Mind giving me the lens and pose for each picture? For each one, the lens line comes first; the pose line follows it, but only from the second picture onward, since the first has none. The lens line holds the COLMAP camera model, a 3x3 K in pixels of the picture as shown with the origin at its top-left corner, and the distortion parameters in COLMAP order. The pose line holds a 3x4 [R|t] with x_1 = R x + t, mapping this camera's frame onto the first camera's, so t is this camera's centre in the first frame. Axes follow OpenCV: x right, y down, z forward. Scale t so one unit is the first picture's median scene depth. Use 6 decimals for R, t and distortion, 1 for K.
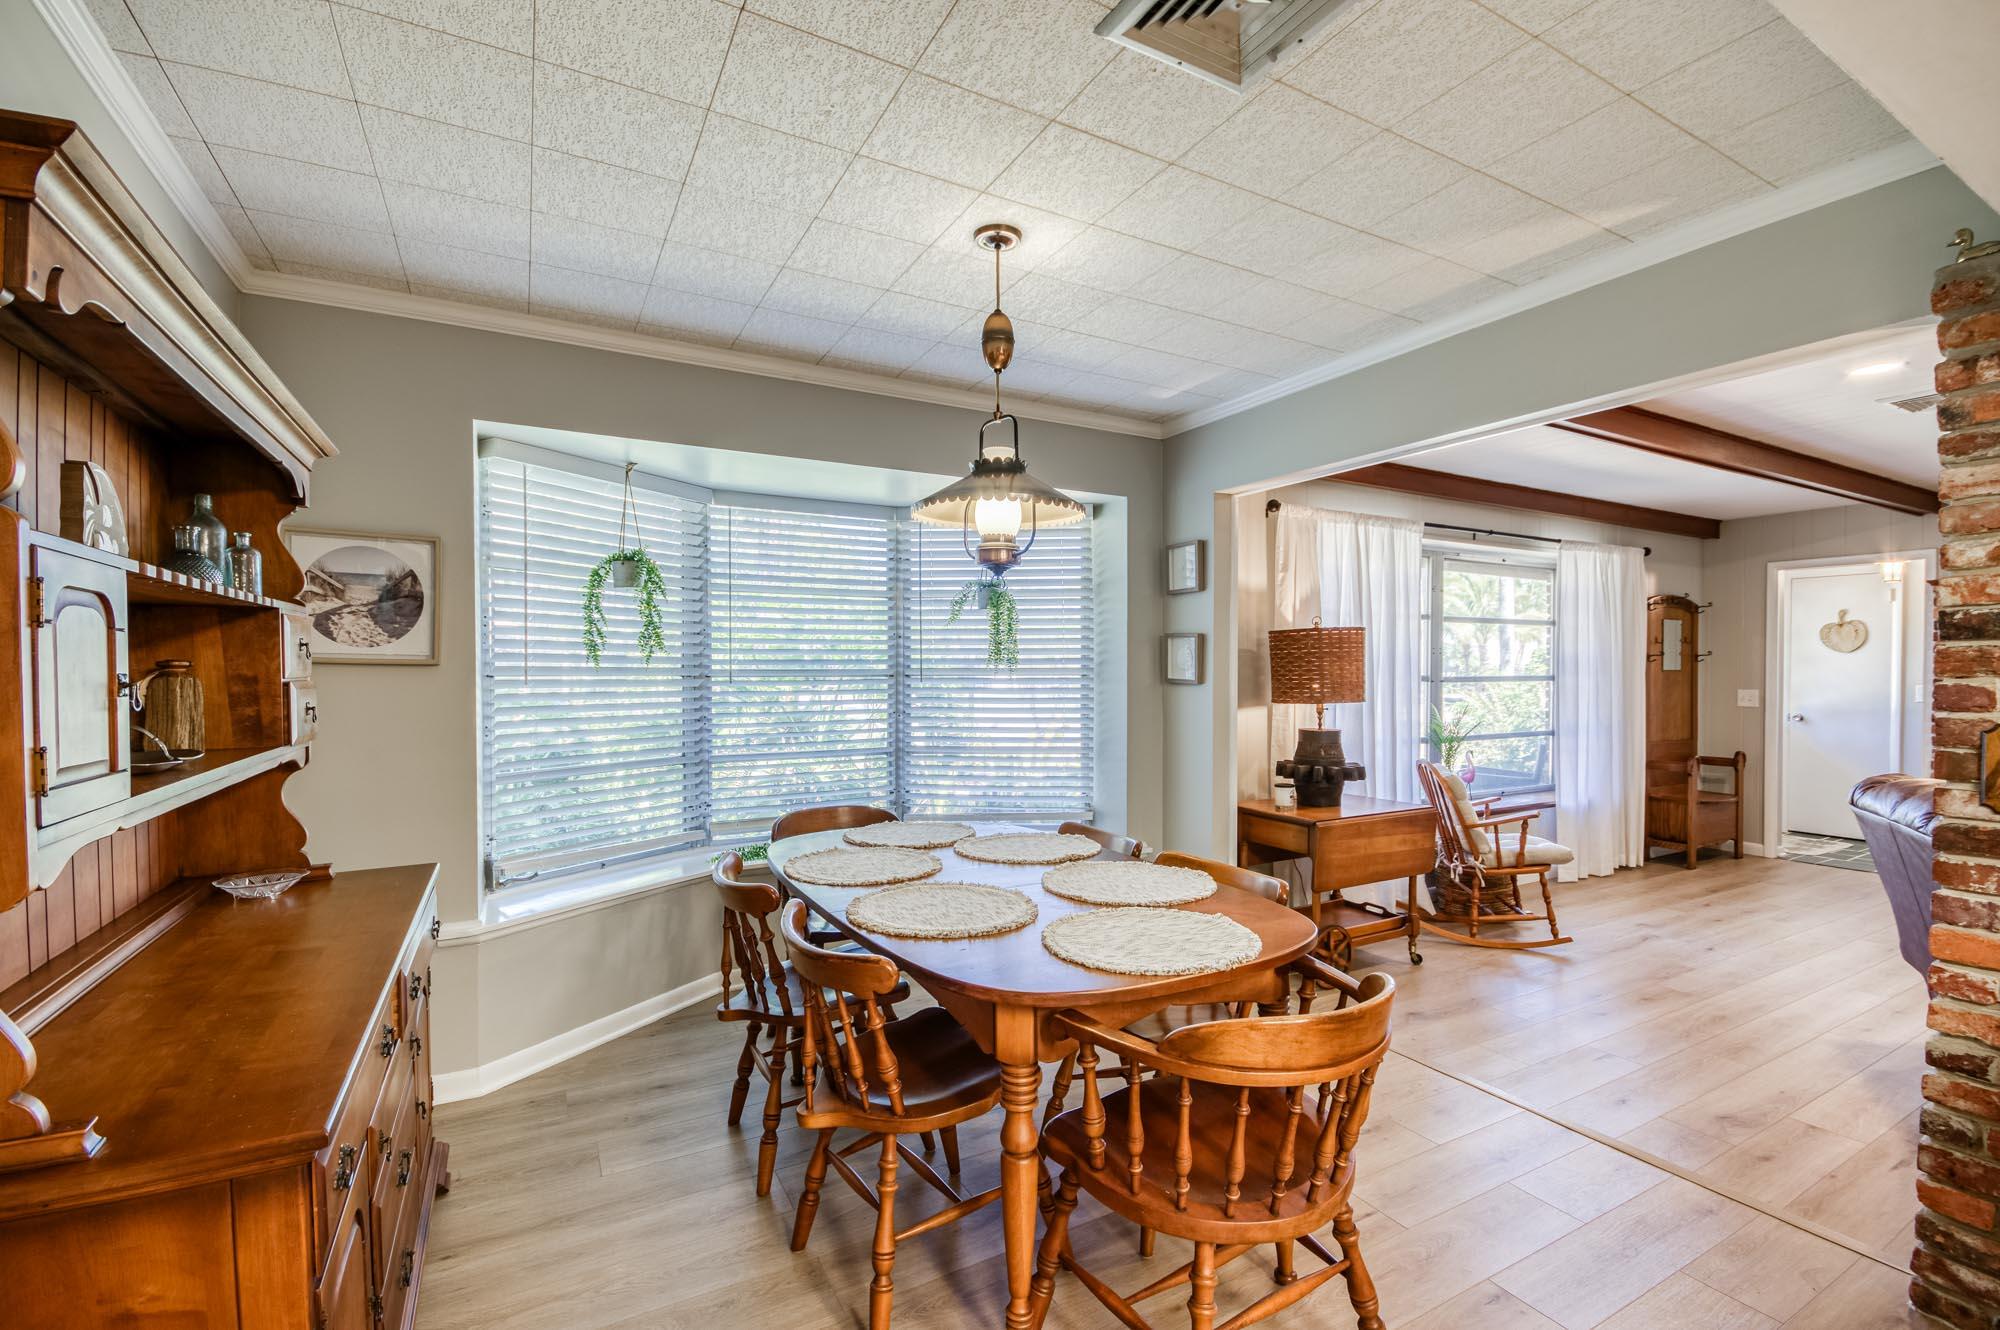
lens RADIAL K [[873.1, 0, 1012.8], [0, 873.1, 680.0], [0, 0, 1]] dist [0.001742, -0.006646]
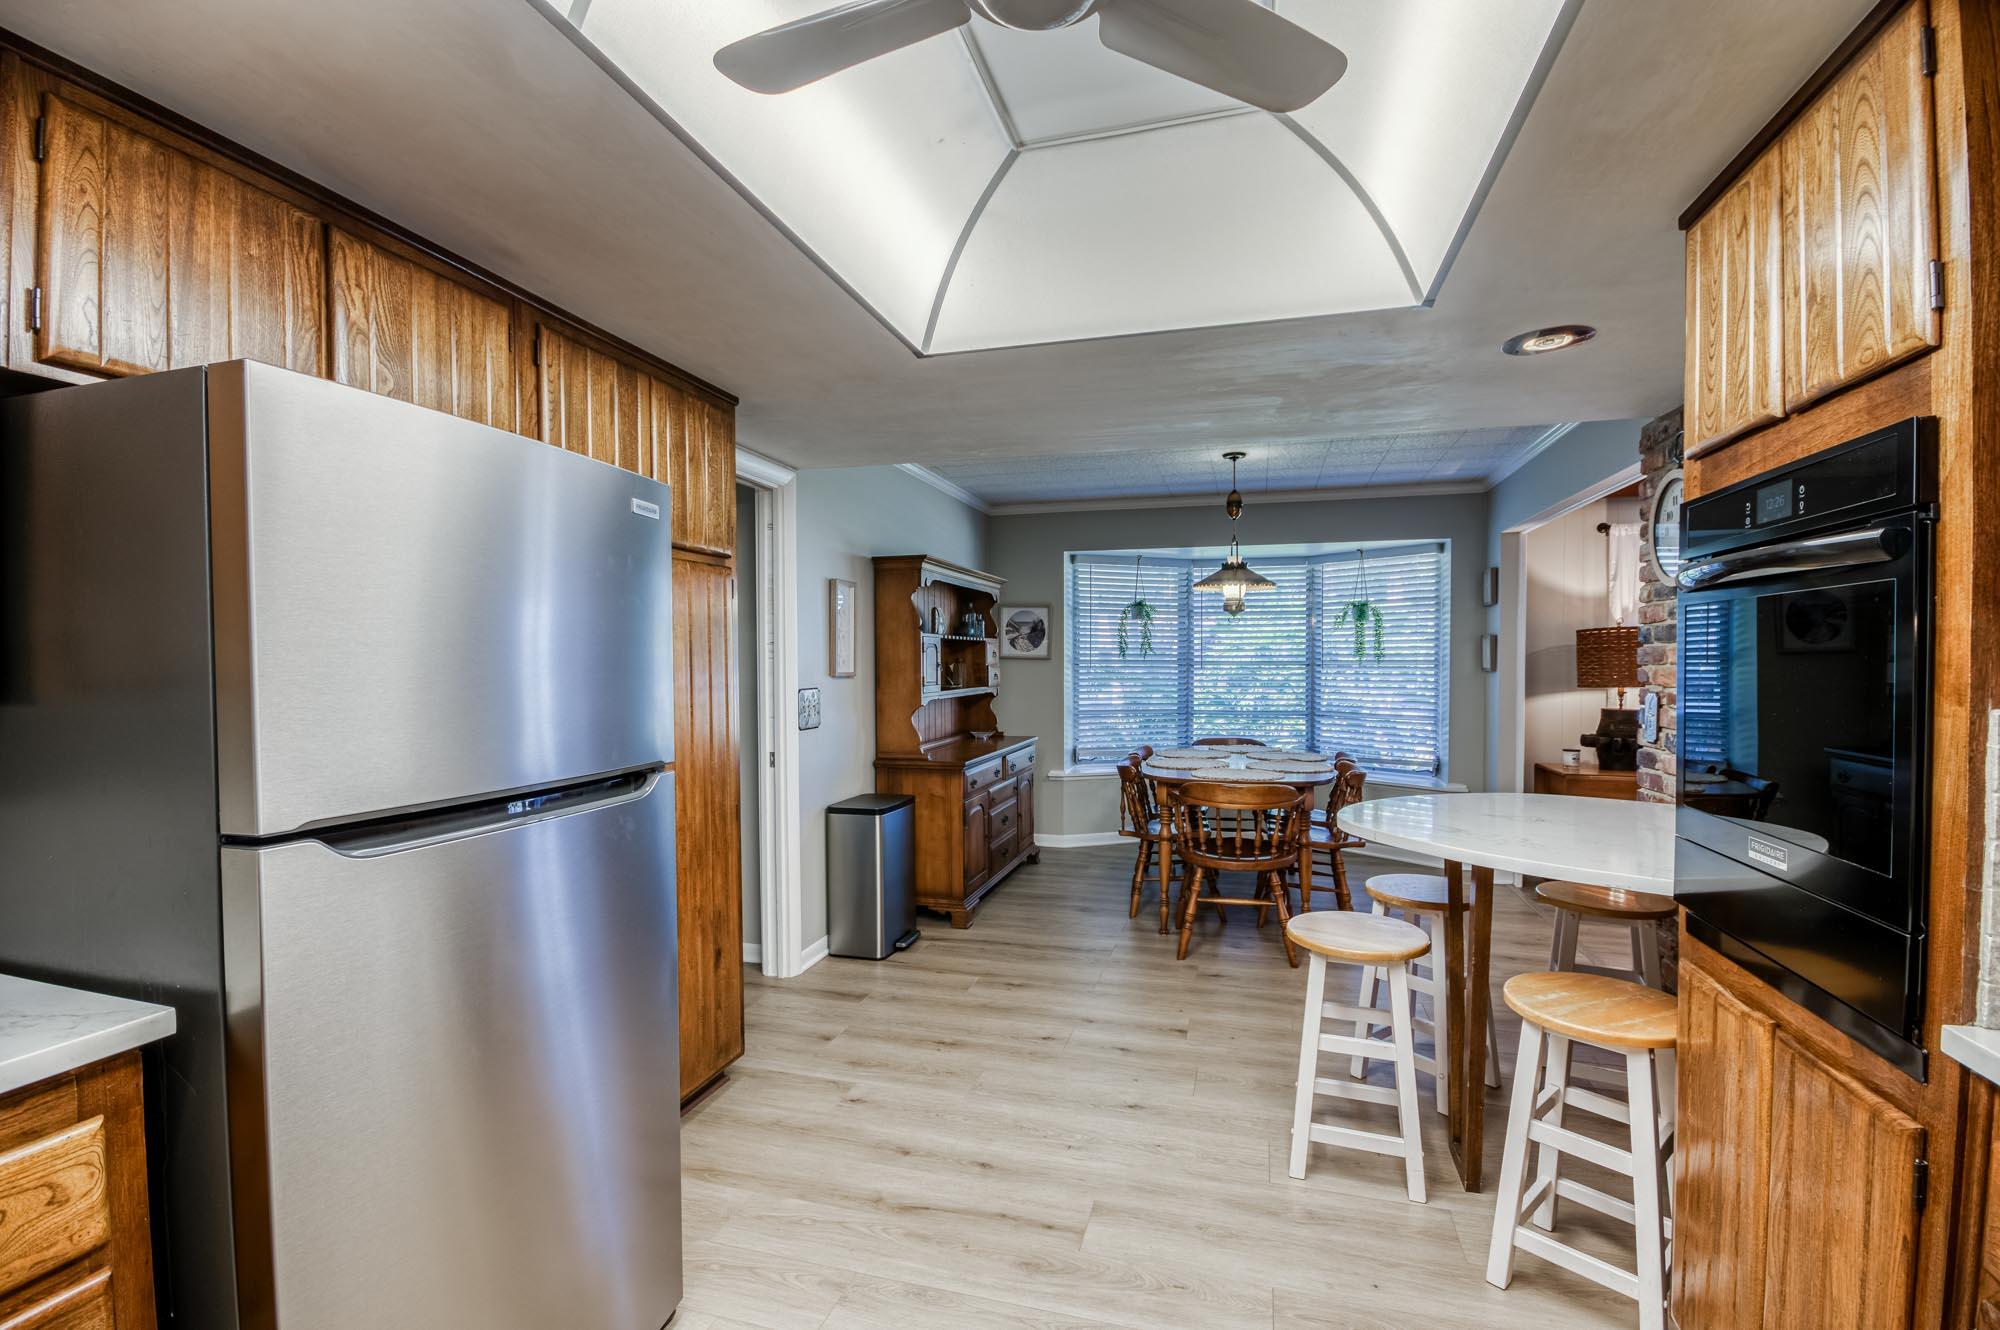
lens RADIAL K [[873.1, 0, 1012.8], [0, 873.1, 680.0], [0, 0, 1]] dist [0.001742, -0.006646]
pose [[0.707361, 0.017537, -0.706635, 0.934919], [-0.009353, 0.999837, 0.015452, 0.003759], [0.706791, -0.004321, 0.707409, -0.735376]]
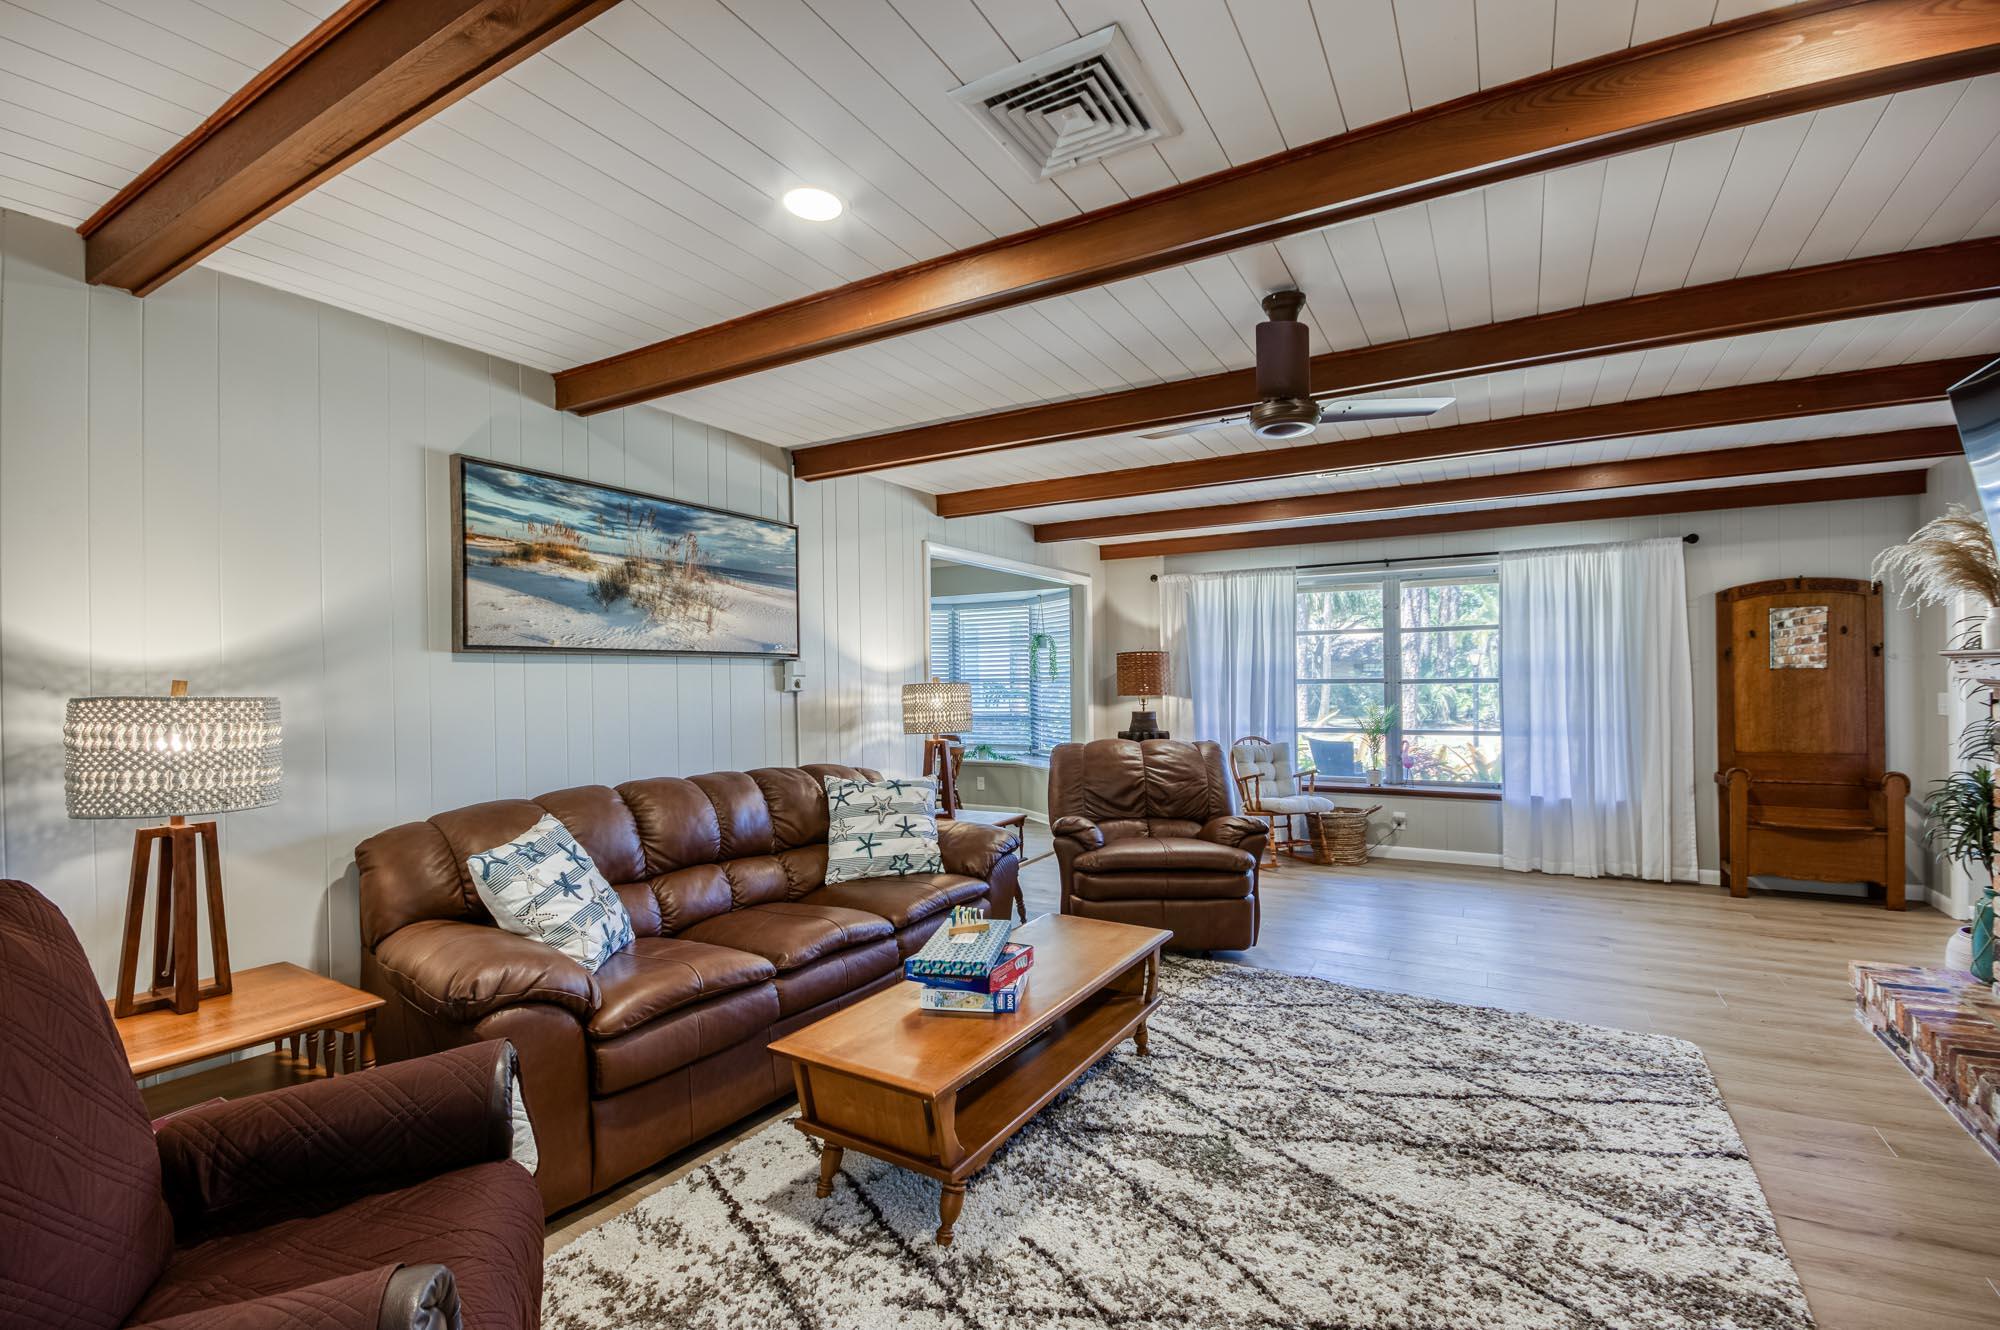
lens RADIAL K [[873.1, 0, 1012.8], [0, 873.1, 680.0], [0, 0, 1]] dist [0.001742, -0.006646]
pose [[0.509051, -0.001847, -0.860734, 2.569959], [0.000053, 0.999998, -0.002114, -0.003866], [0.860736, 0.001030, 0.509050, -0.121535]]
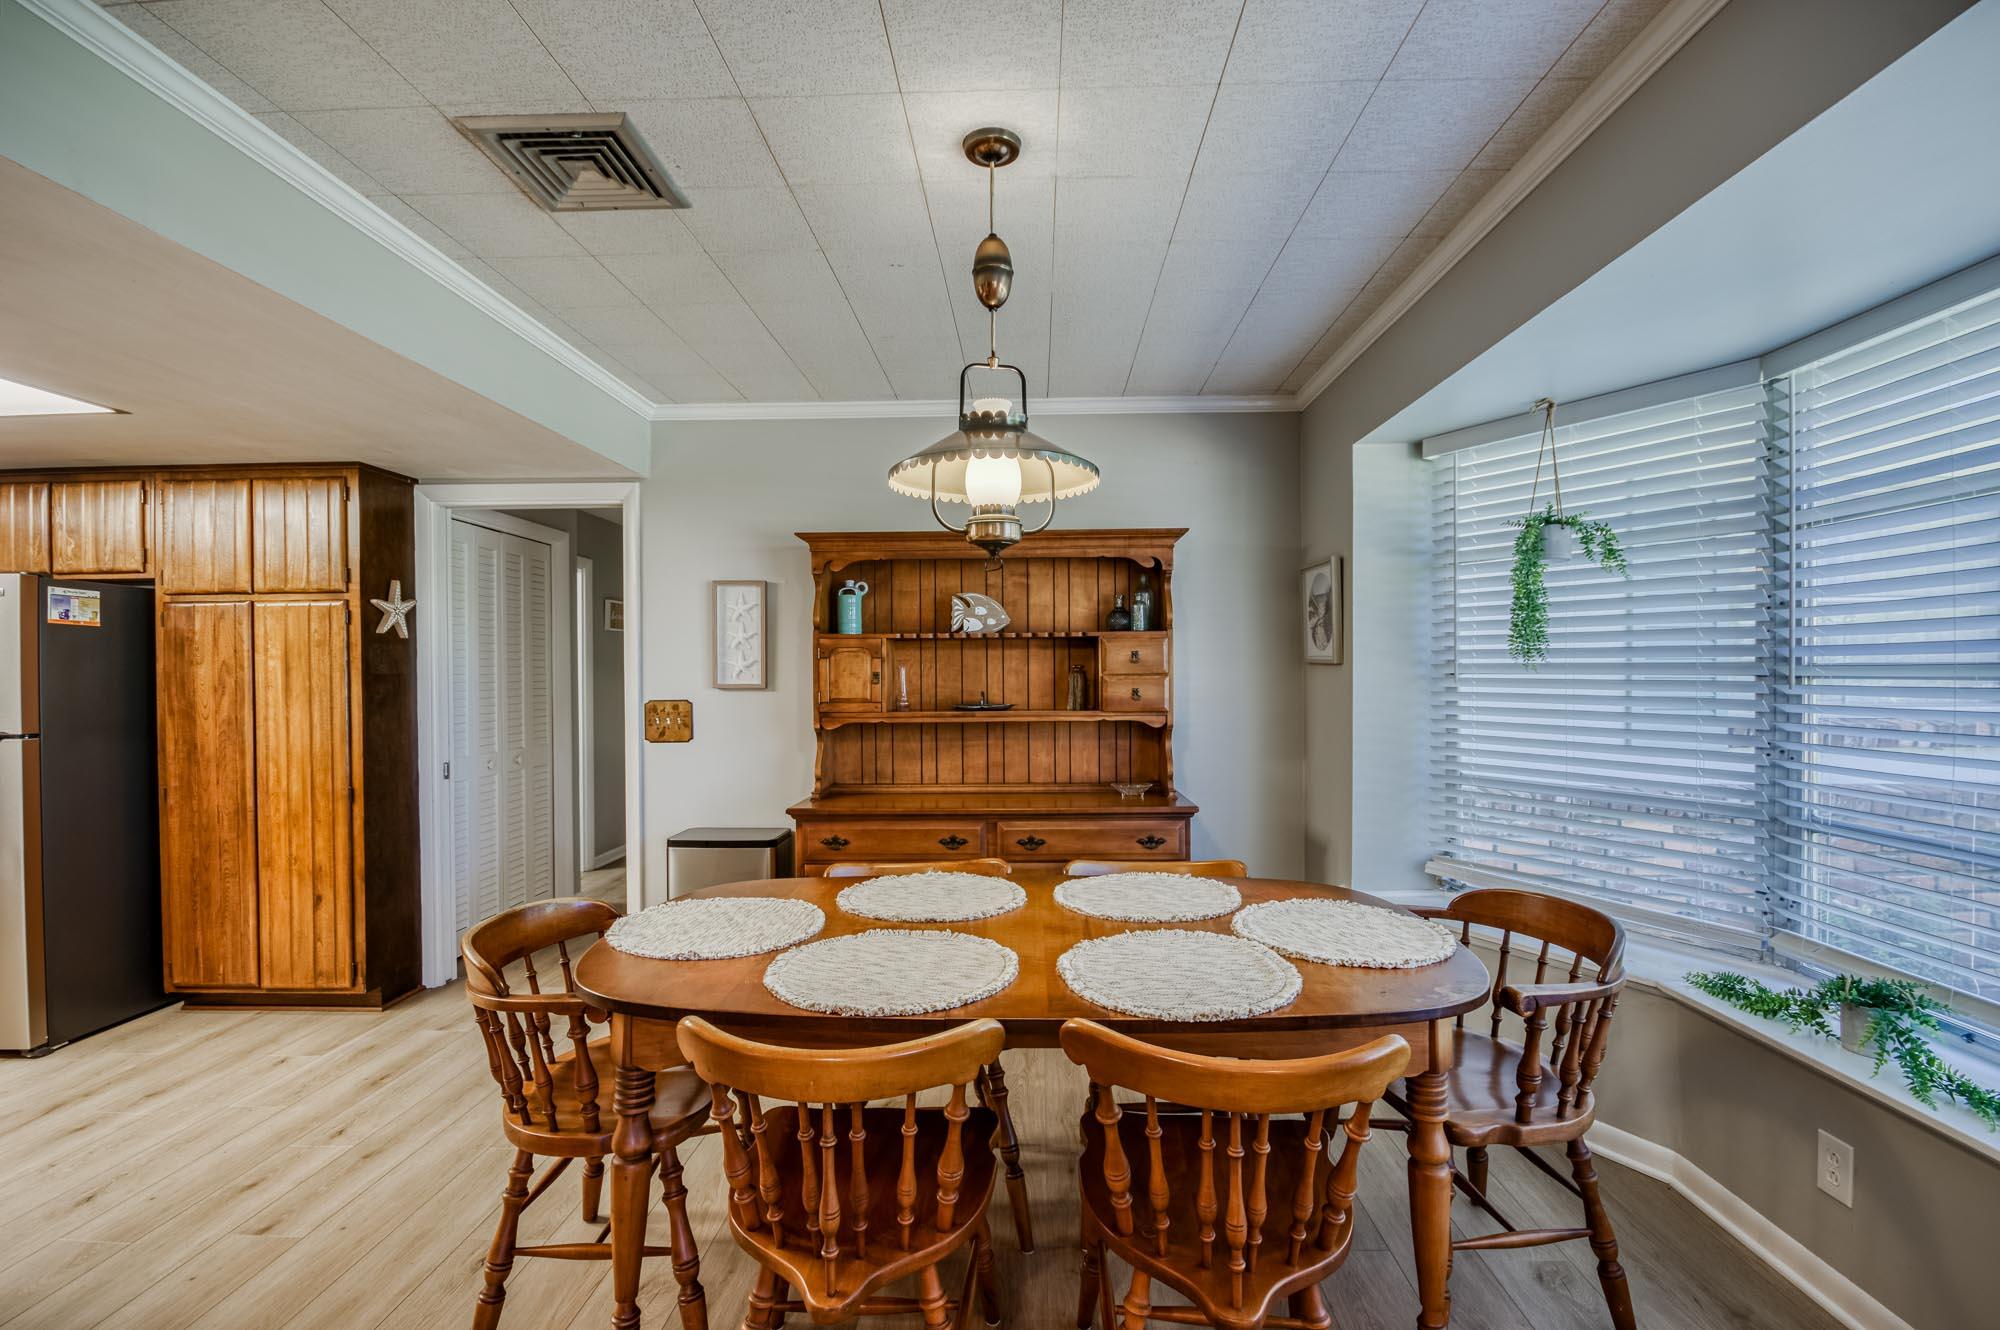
lens RADIAL K [[875.9, 0, 1004.6], [0, 875.9, 678.2], [0, 0, 1]] dist [0.011114, -0.012983]
pose [[-0.516528, 0.011494, -0.856193, 0.590379], [-0.003473, 0.999874, 0.015518, -0.014613], [0.856263, 0.010989, -0.516423, 1.233281]]
